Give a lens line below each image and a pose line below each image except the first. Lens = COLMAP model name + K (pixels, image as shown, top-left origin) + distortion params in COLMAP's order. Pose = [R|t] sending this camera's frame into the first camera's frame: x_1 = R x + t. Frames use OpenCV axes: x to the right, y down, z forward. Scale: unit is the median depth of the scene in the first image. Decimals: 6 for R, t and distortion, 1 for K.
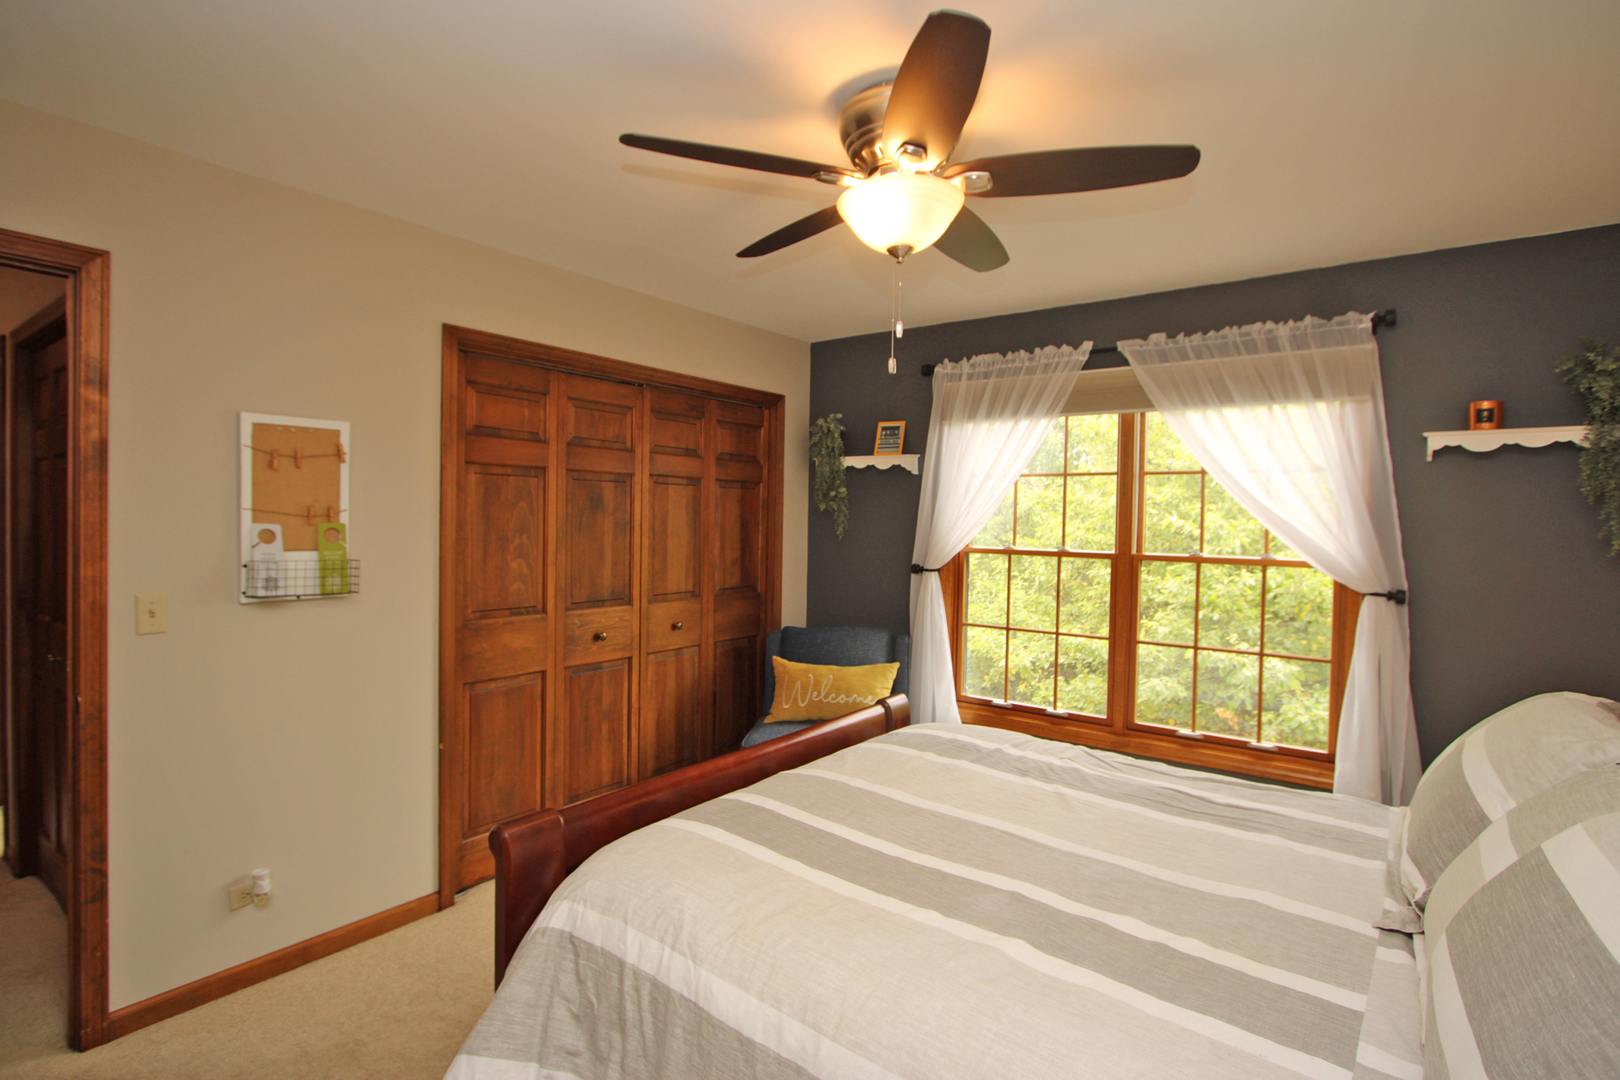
lens RADIAL K [[759.4, 0, 807.6], [0, 759.4, 551.3], [0, 0, 1]] dist [0.001502, -0.000352]
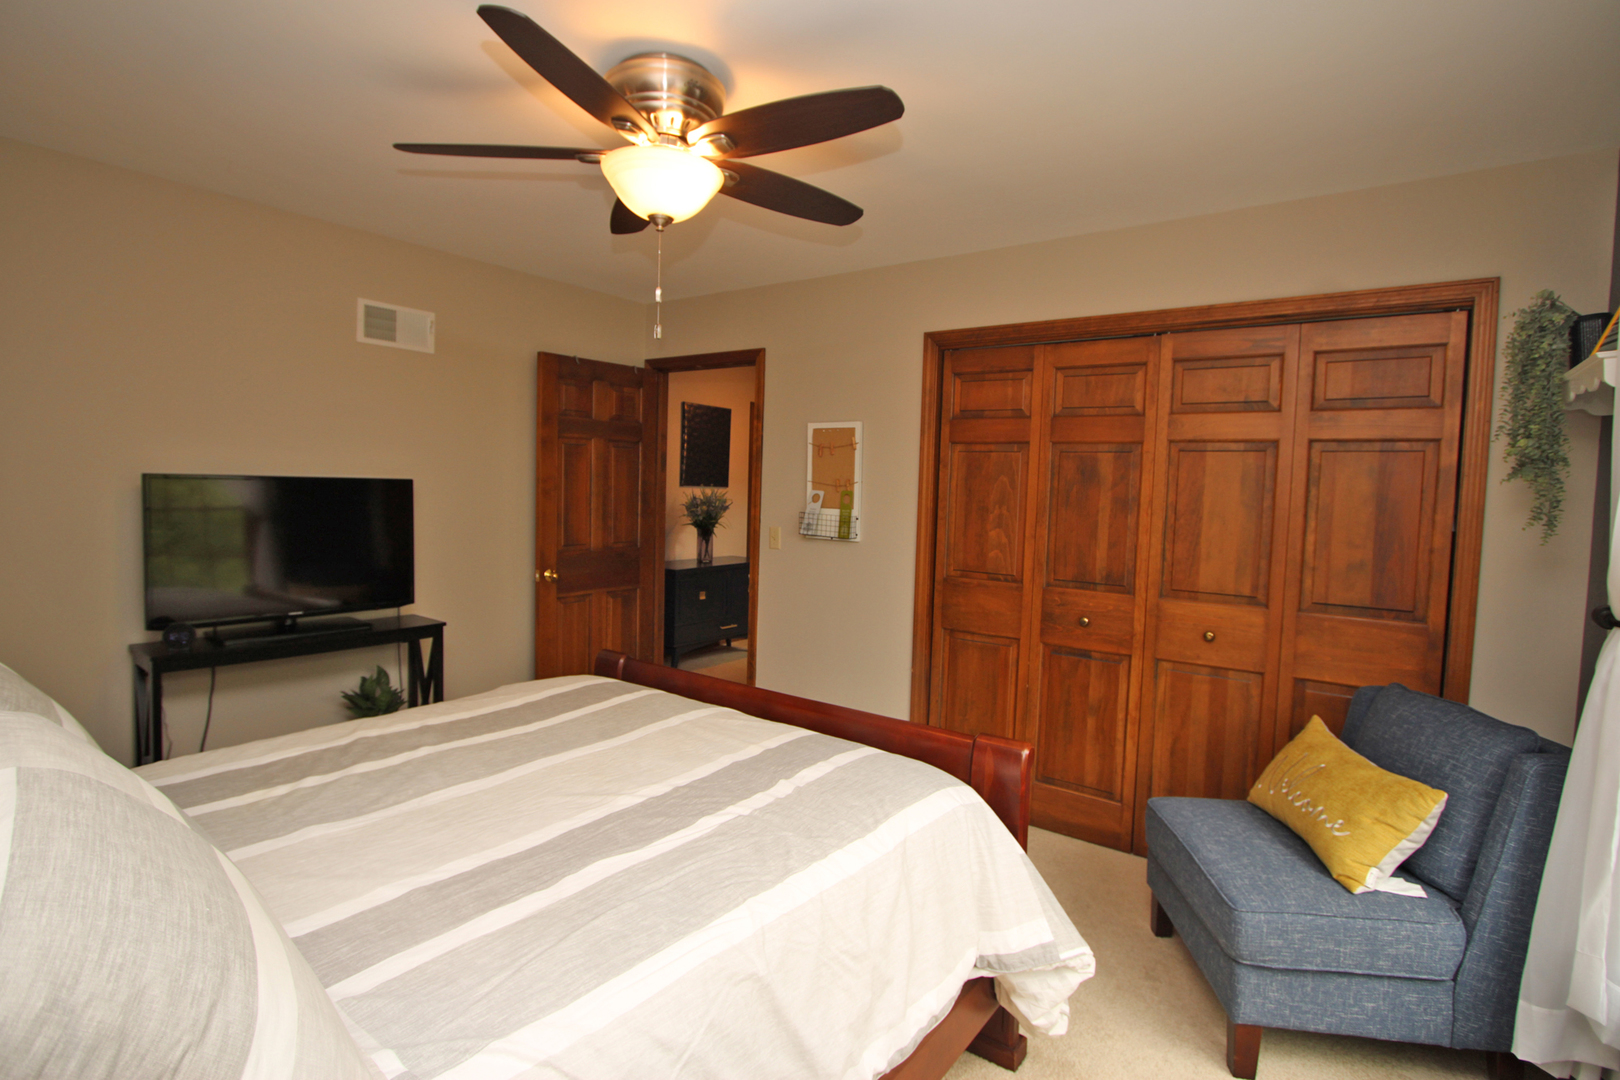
lens RADIAL K [[814.0, 0, 794.9], [0, 814.0, 539.0], [0, 0, 1]] dist [0.006942, 0.001247]
pose [[0.043606, 0.060818, -0.997196, 0.710596], [-0.067677, 0.996032, 0.057788, -0.021056], [0.996754, 0.064967, 0.047549, 0.611965]]
